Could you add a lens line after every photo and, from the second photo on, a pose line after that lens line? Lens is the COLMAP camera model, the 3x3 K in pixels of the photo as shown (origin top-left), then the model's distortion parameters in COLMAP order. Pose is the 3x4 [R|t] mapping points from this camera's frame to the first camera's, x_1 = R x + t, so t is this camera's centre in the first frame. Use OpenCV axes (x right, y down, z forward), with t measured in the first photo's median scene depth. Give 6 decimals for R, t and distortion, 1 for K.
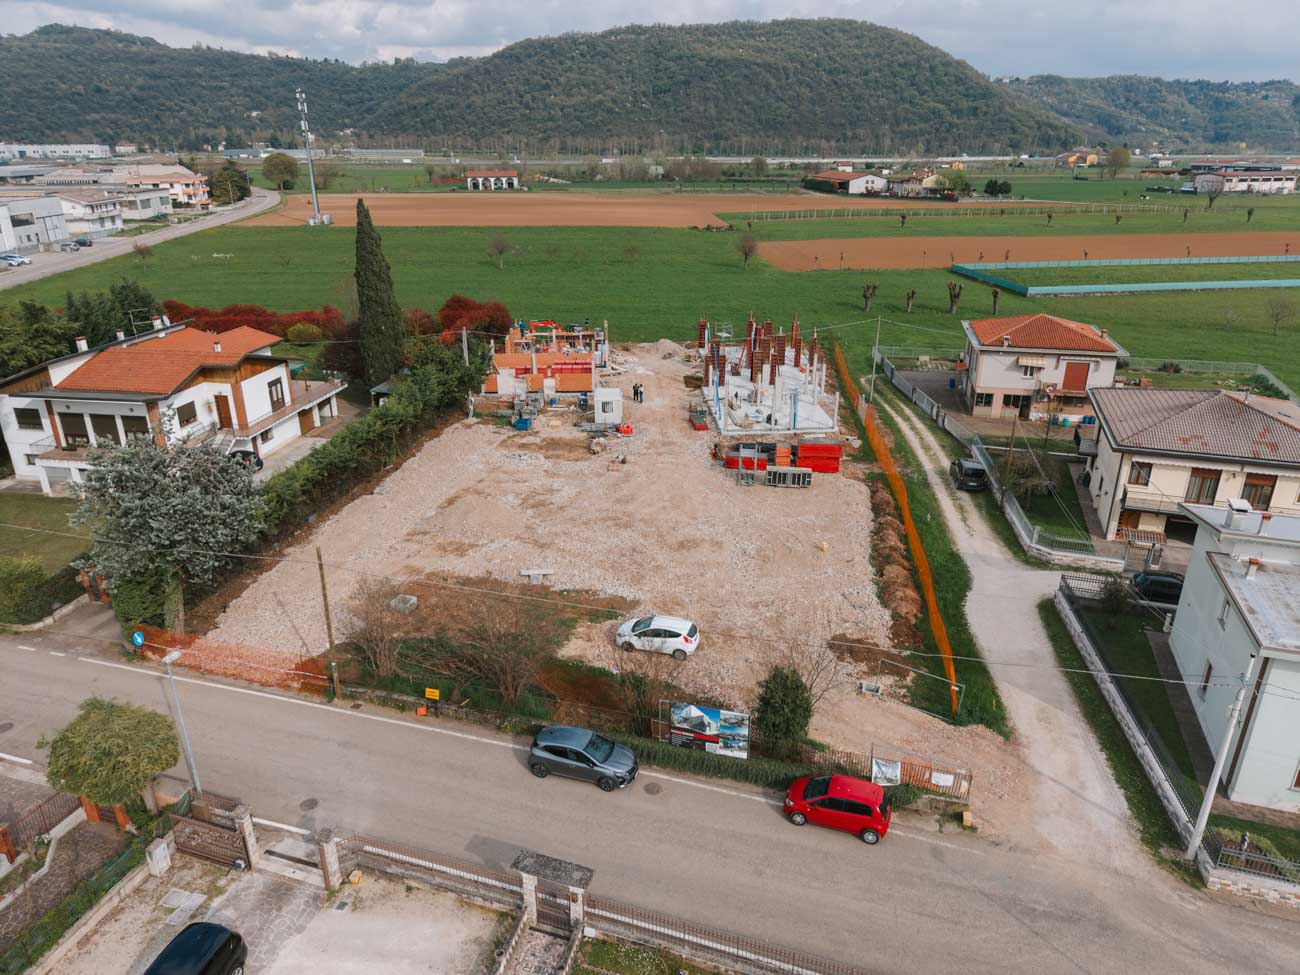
lens RADIAL K [[867.0, 0, 647.7], [0, 867.0, 485.6], [0, 0, 1]] dist [0.018931, -0.016601]
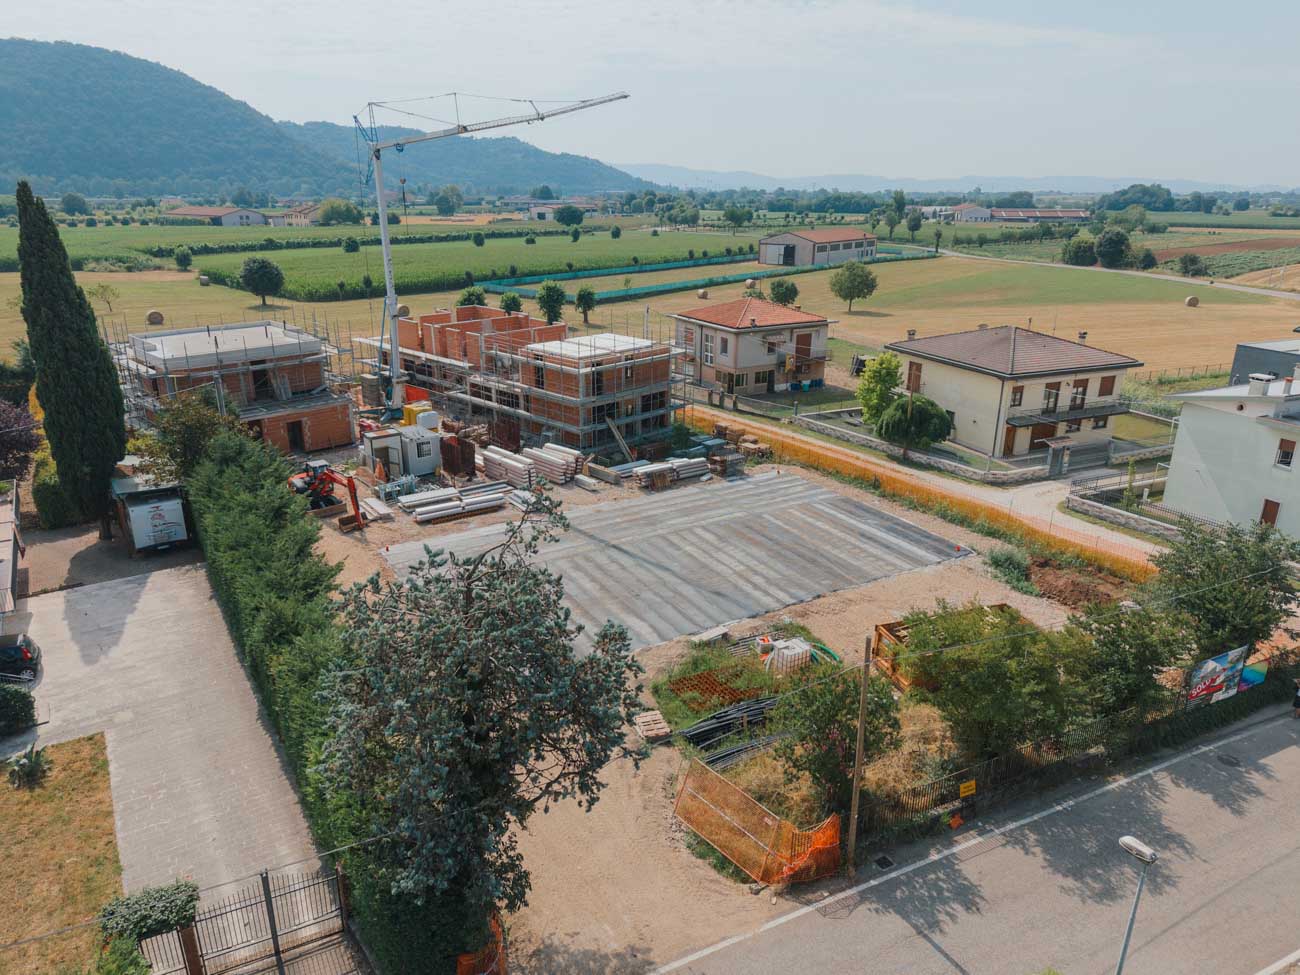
lens RADIAL K [[867.0, 0, 647.8], [0, 867.0, 486.2], [0, 0, 1]] dist [0.018931, -0.016601]
pose [[0.737425, -0.214681, 0.640403, -0.253197], [0.242912, 0.968998, 0.045122, -0.029941], [-0.630236, 0.122288, 0.766712, 0.173128]]
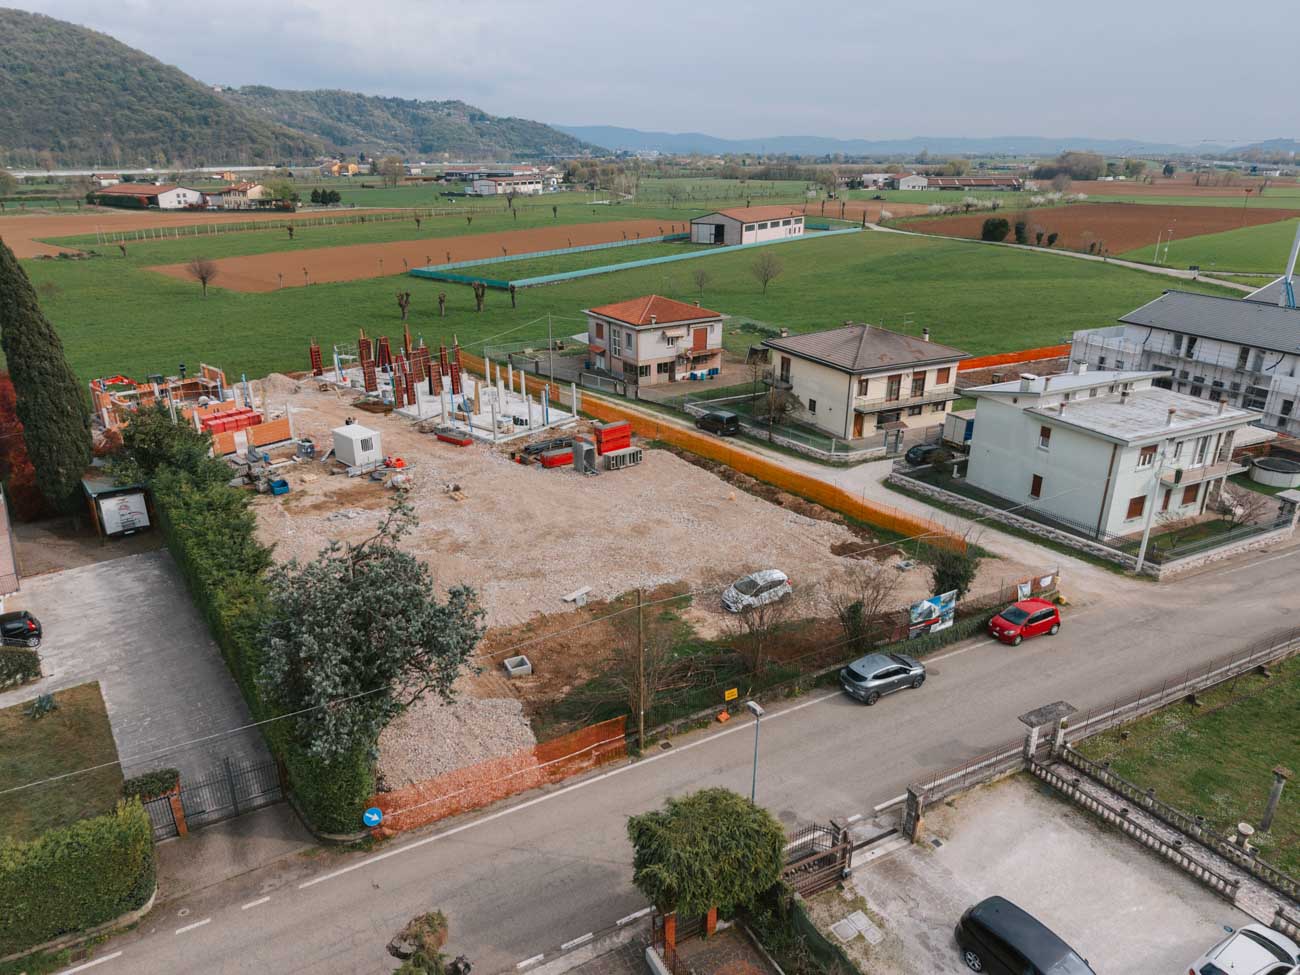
lens RADIAL K [[867.0, 0, 645.3], [0, 867.0, 488.1], [0, 0, 1]] dist [0.018931, -0.016601]
pose [[0.702543, -0.257219, 0.663530, -0.277568], [0.262047, 0.960383, 0.094840, -0.034999], [-0.661638, 0.107247, 0.742114, 0.084070]]
